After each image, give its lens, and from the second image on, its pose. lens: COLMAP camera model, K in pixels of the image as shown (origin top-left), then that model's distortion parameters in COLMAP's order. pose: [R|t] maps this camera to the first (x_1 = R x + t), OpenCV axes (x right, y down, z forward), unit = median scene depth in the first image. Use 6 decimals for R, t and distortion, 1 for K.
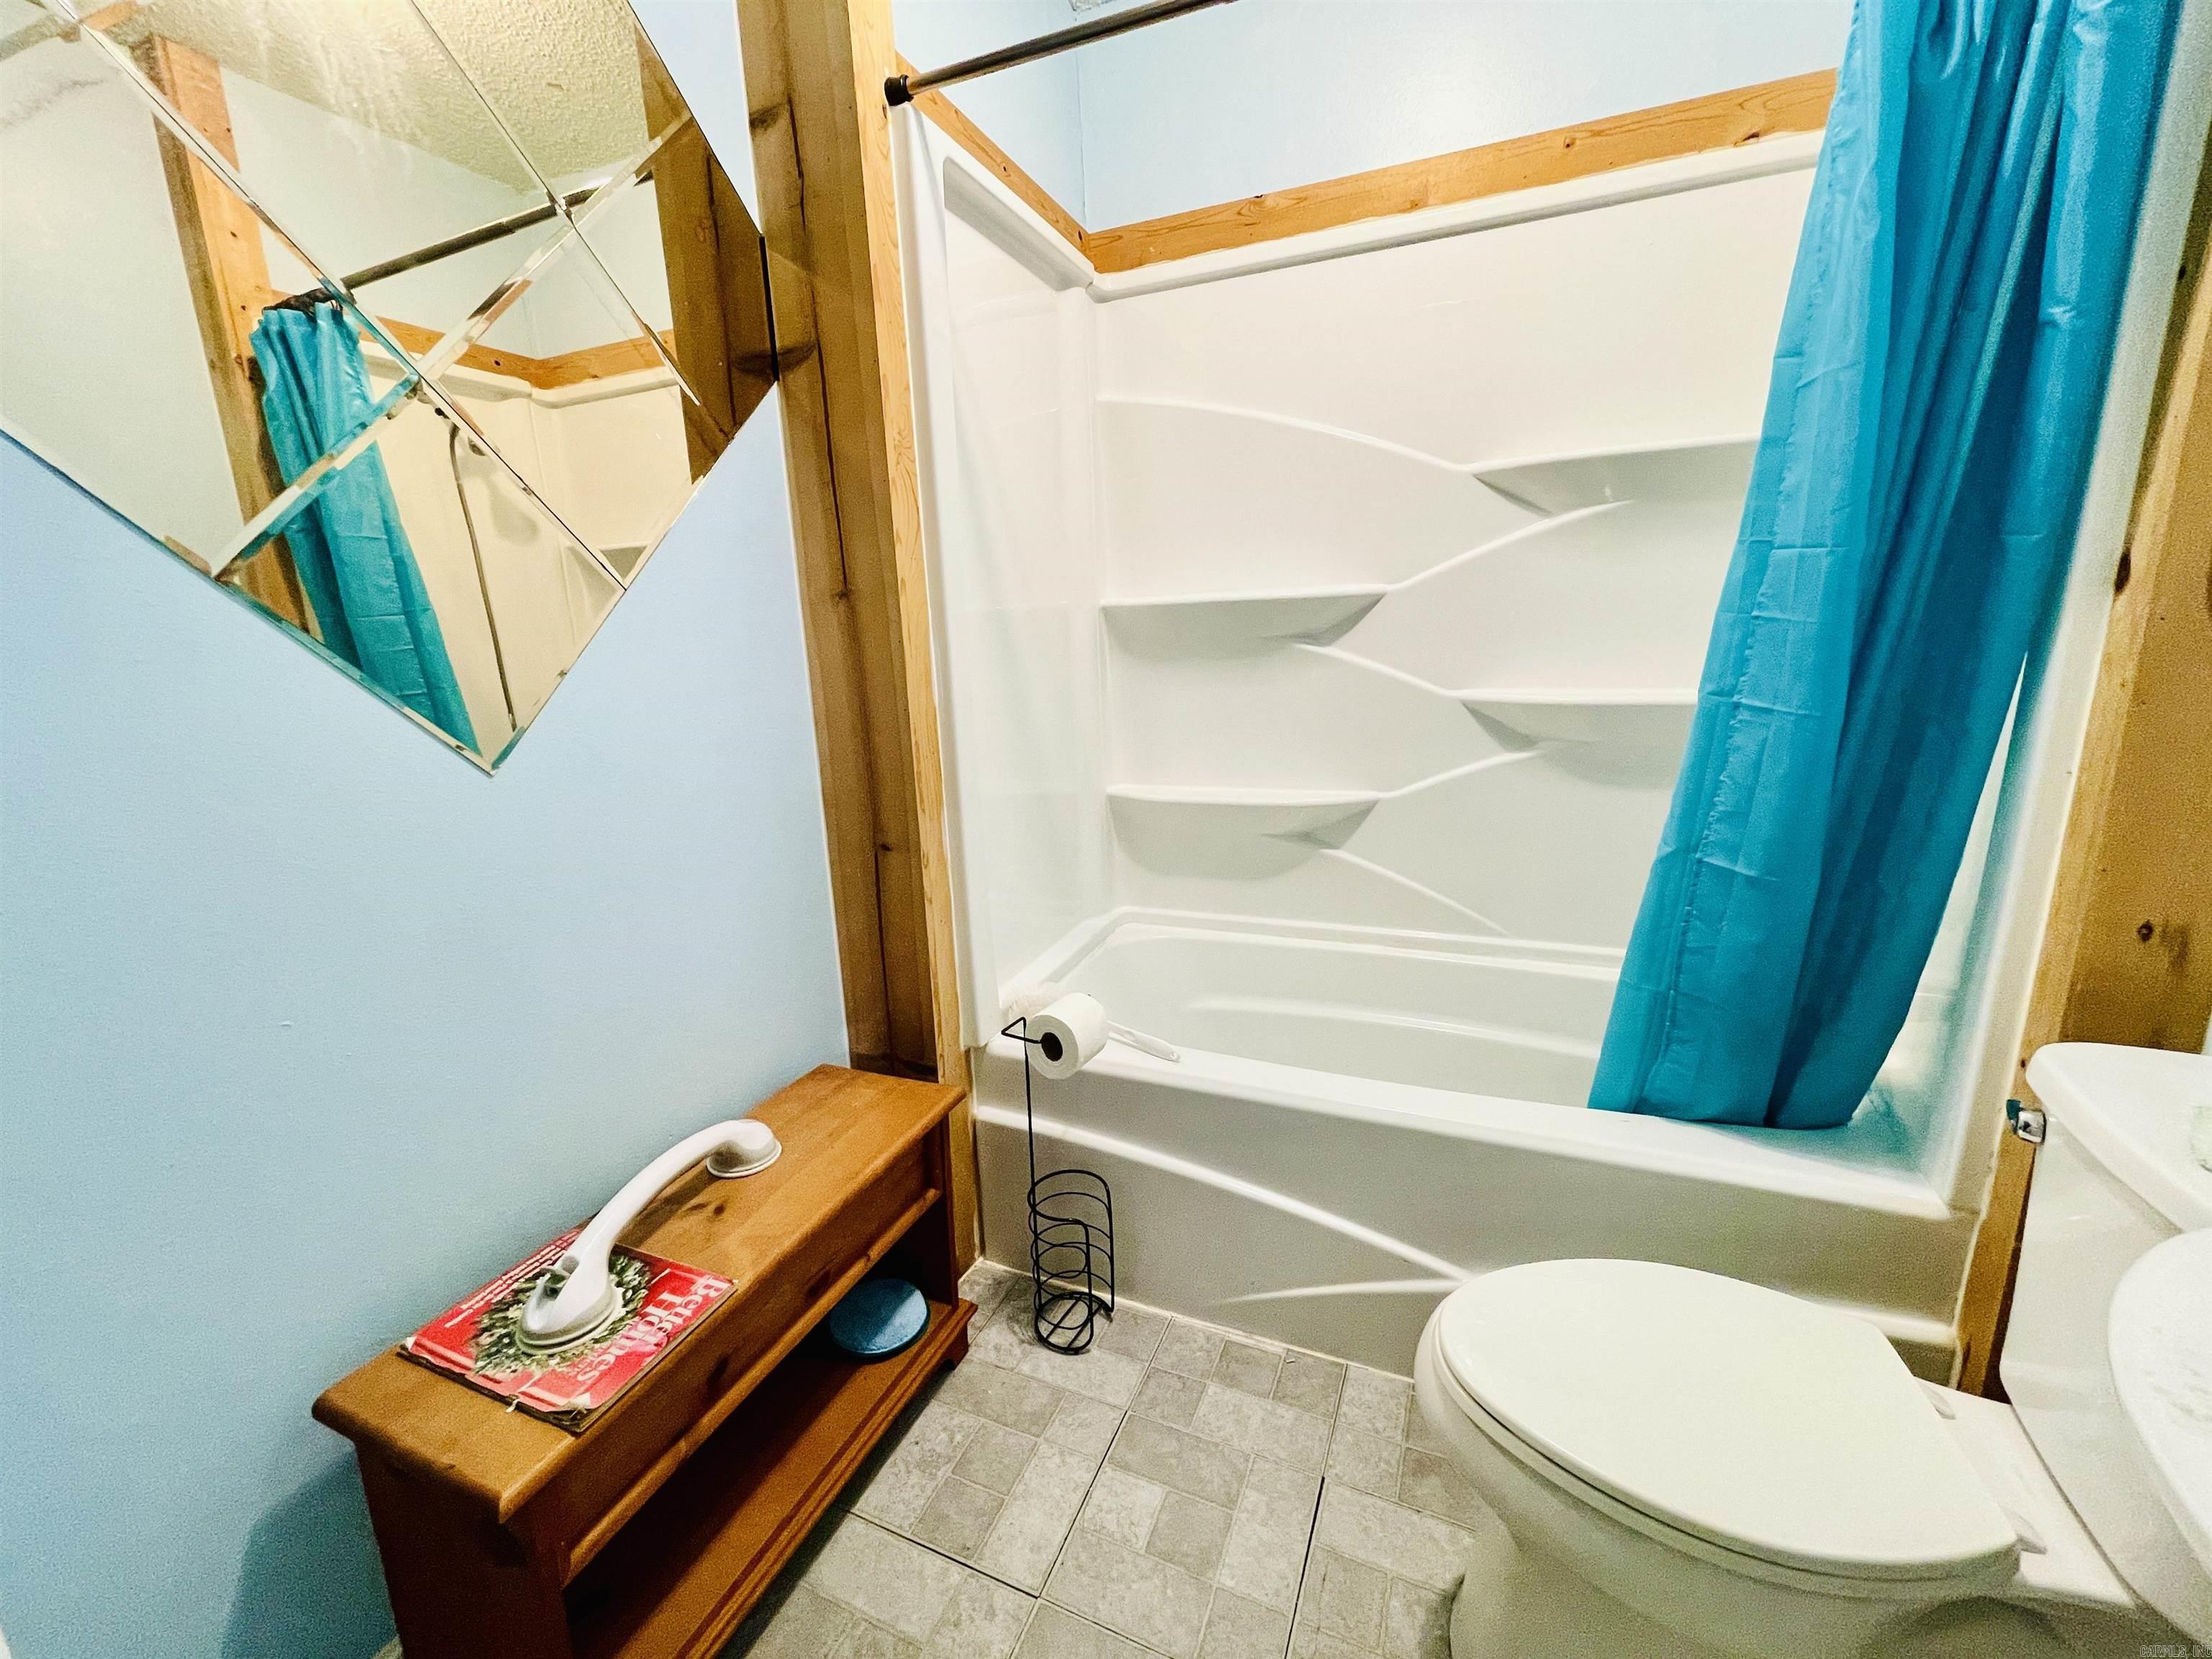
lens RADIAL K [[887.3, 0, 1096.3], [0, 887.3, 830.5], [0, 0, 1]] dist [-0.001442, -0.001171]
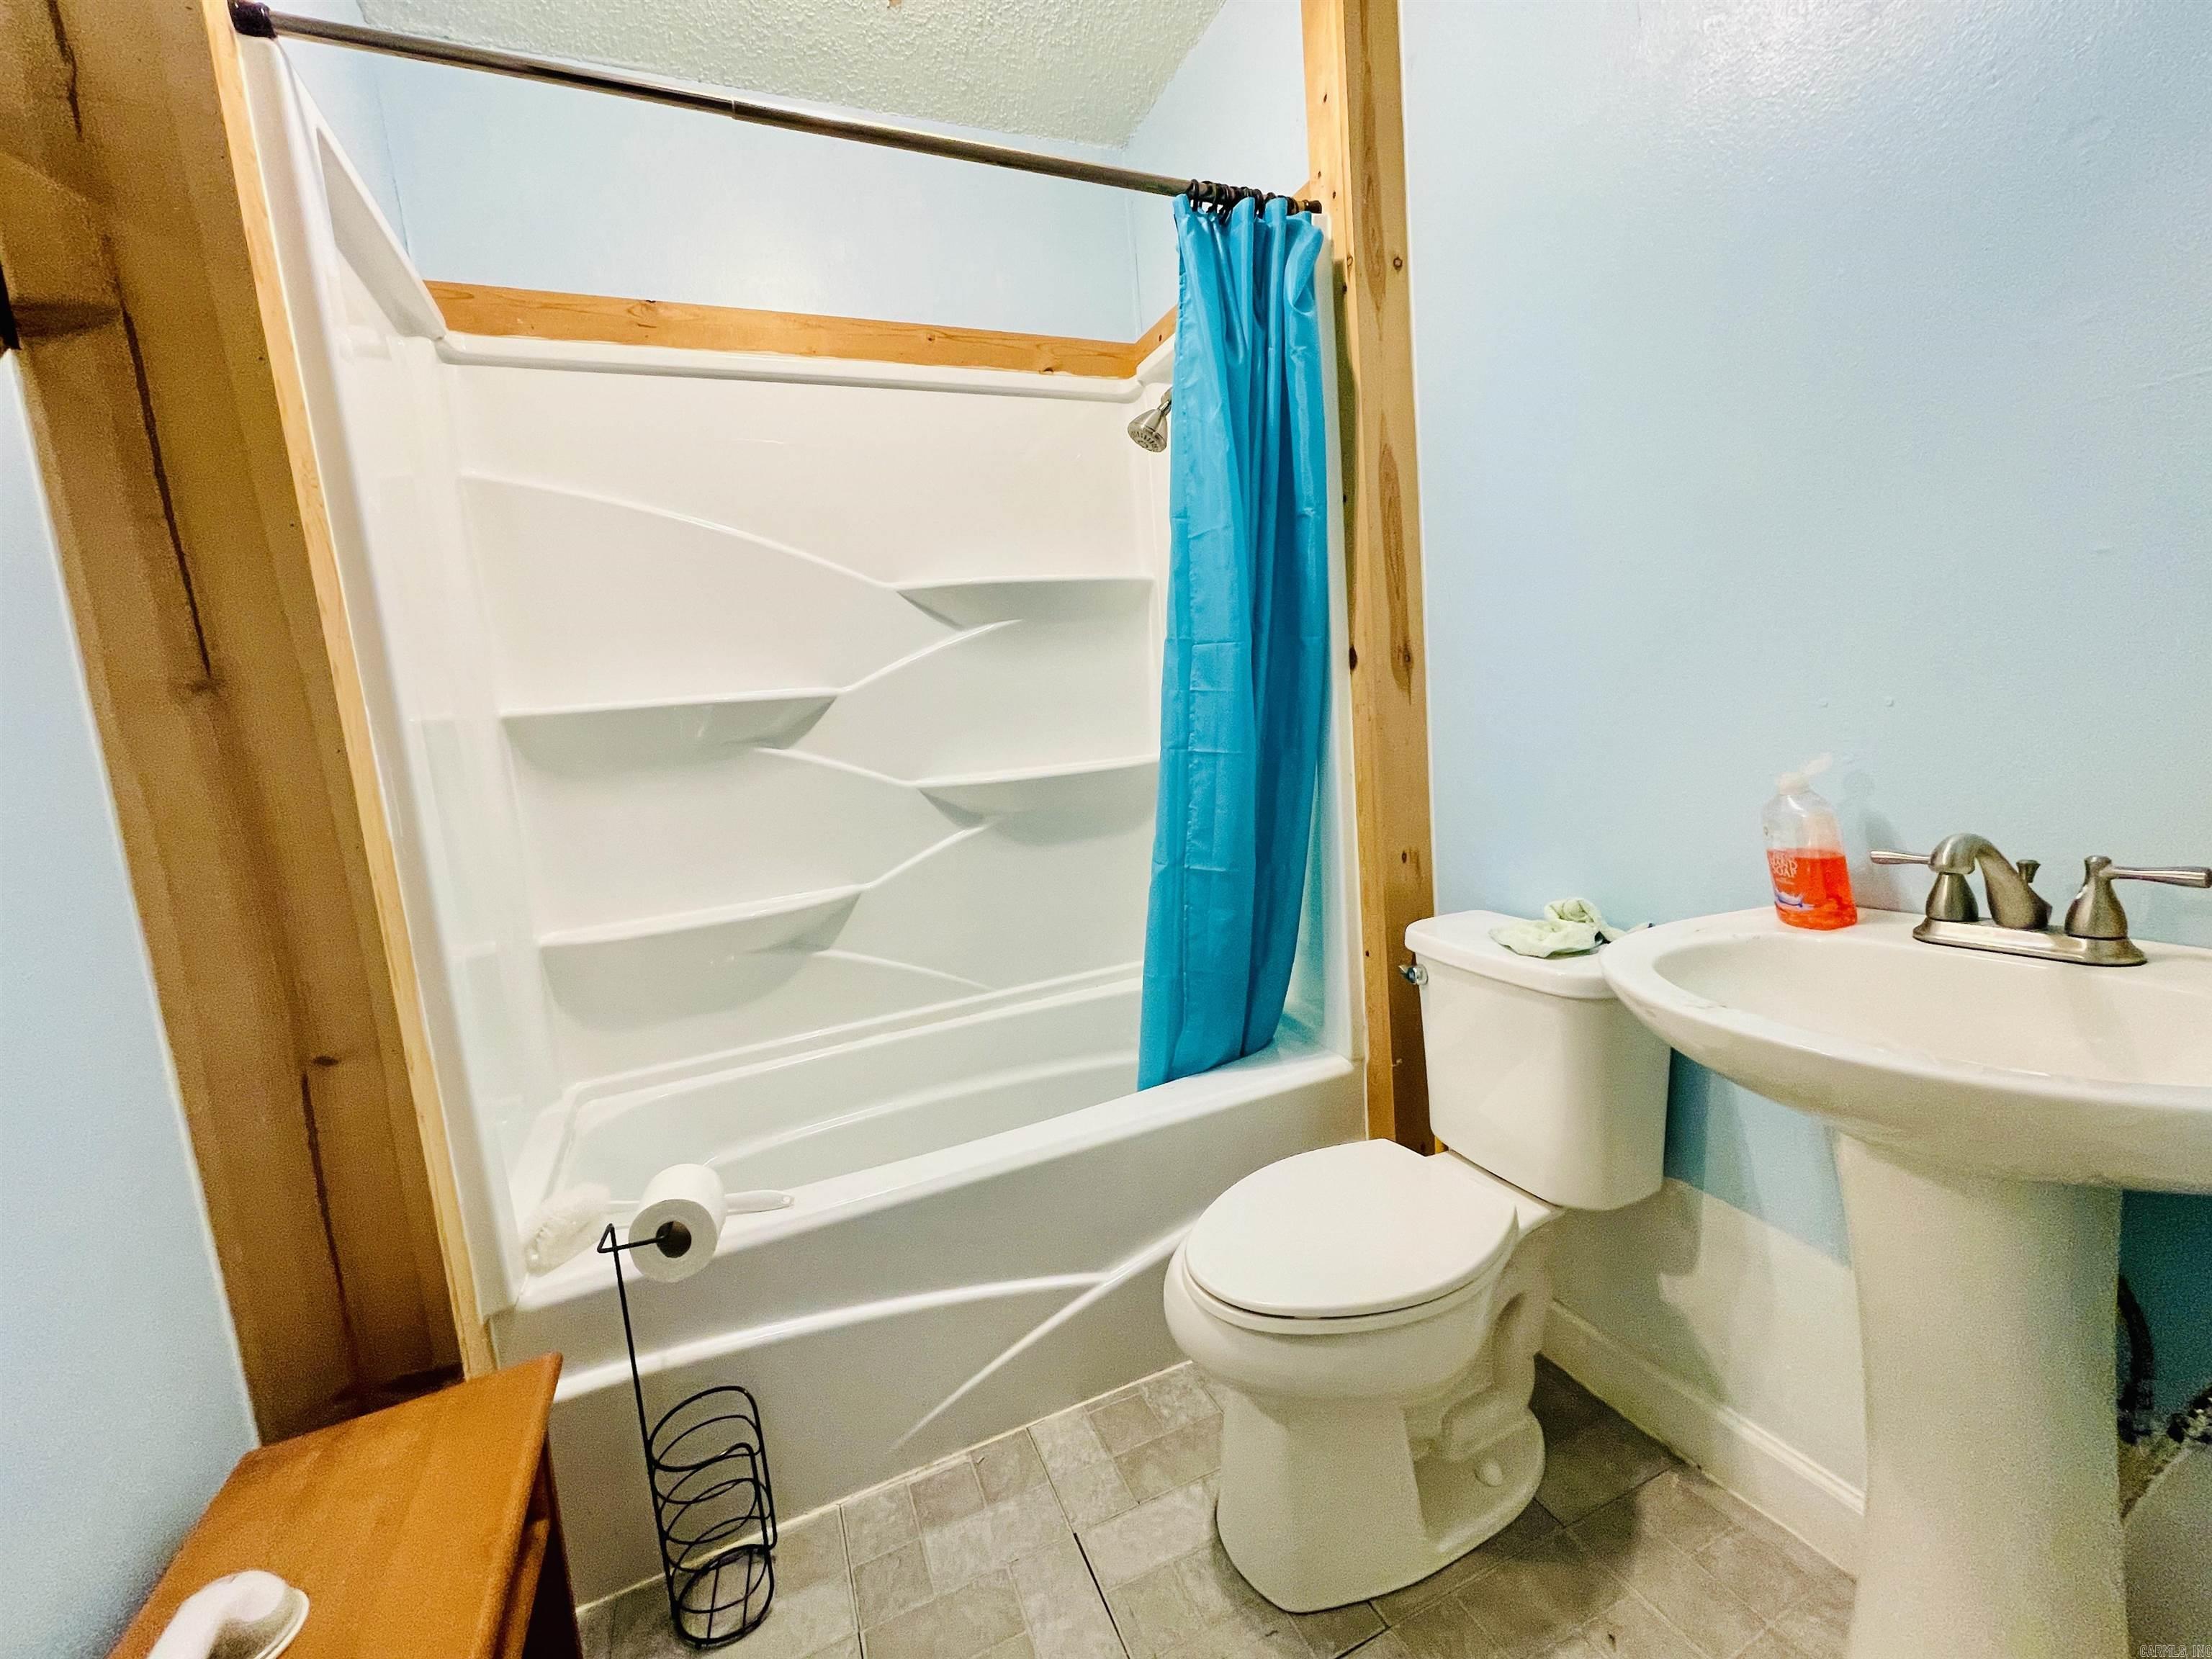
lens RADIAL K [[887.3, 0, 1089.9], [0, 887.3, 833.6], [0, 0, 1]] dist [-0.001442, -0.001171]
pose [[0.689929, -0.118912, 0.714043, -0.301788], [0.219672, 0.974291, -0.050002, 0.012280], [-0.689741, 0.191353, 0.698314, 0.119179]]
